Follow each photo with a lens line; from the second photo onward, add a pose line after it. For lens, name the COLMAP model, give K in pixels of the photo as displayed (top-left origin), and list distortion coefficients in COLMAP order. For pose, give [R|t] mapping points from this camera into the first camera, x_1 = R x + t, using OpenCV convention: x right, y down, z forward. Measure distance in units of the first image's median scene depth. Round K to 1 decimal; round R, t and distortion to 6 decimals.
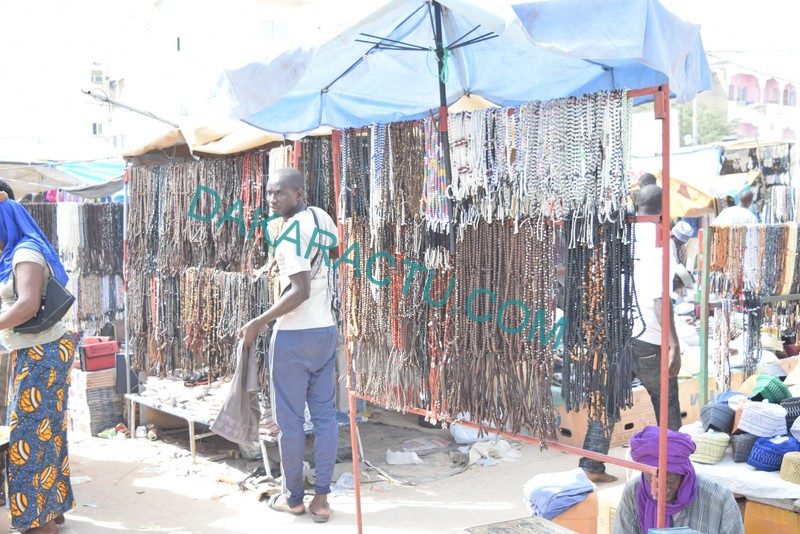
lens RADIAL K [[910.8, 0, 400.0], [0, 910.8, 267.0], [0, 0, 1]] dist [-0.006880, -0.015712]
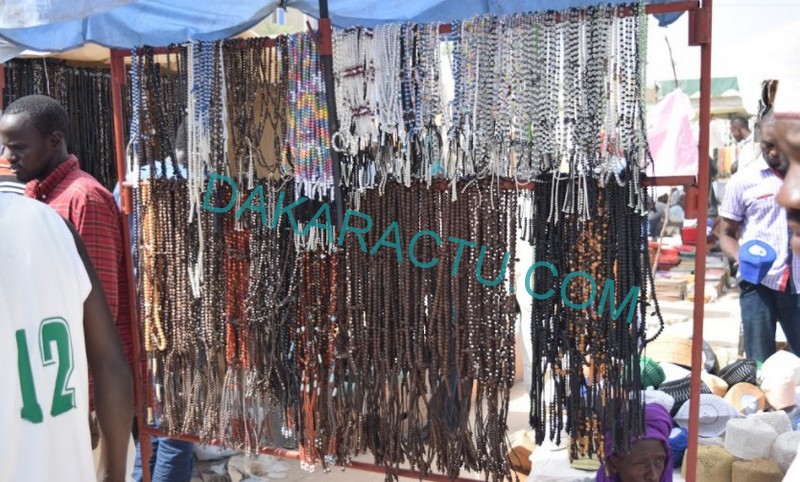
lens RADIAL K [[1011.6, 0, 400.0], [0, 1011.6, 241.0], [0, 0, 1]] dist [-0.028918, 0.023830]
pose [[0.922666, -0.037498, 0.383772, -0.200294], [0.028645, 0.999176, 0.028759, -0.027272], [-0.384534, -0.015542, 0.922980, 0.263600]]
